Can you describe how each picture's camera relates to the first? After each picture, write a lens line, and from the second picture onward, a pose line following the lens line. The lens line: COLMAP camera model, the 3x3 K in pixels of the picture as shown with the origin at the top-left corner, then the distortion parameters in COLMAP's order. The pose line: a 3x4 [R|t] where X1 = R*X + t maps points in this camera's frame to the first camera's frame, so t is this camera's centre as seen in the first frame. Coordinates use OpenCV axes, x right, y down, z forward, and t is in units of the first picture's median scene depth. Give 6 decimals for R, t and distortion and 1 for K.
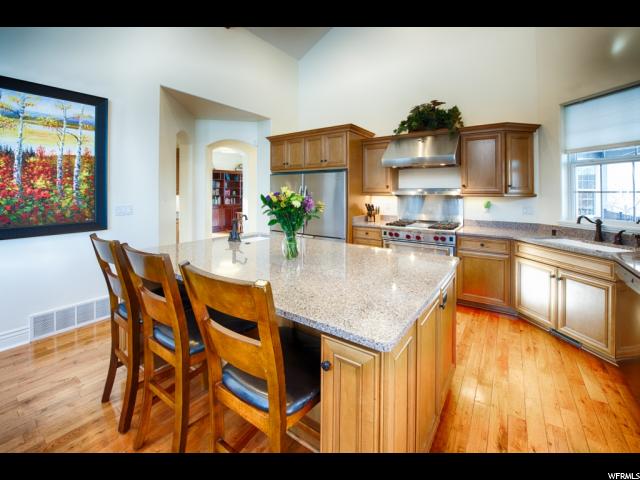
lens RADIAL K [[268.0, 0, 314.5], [0, 268.0, 190.9], [0, 0, 1]] dist [-0.003939, -0.000723]
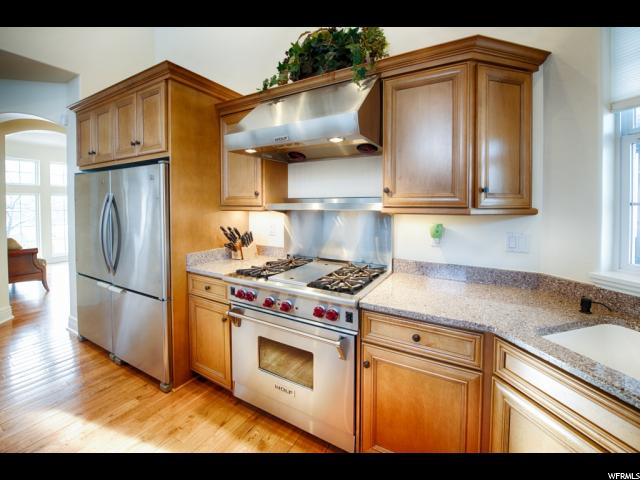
lens RADIAL K [[289.4, 0, 301.3], [0, 289.4, 207.7], [0, 0, 1]] dist [-0.012990, 0.000076]
pose [[0.996792, -0.003258, 0.079967, 0.375314], [0.001718, 0.999812, 0.019308, -0.000290], [-0.080015, -0.019109, 0.996611, 0.524168]]
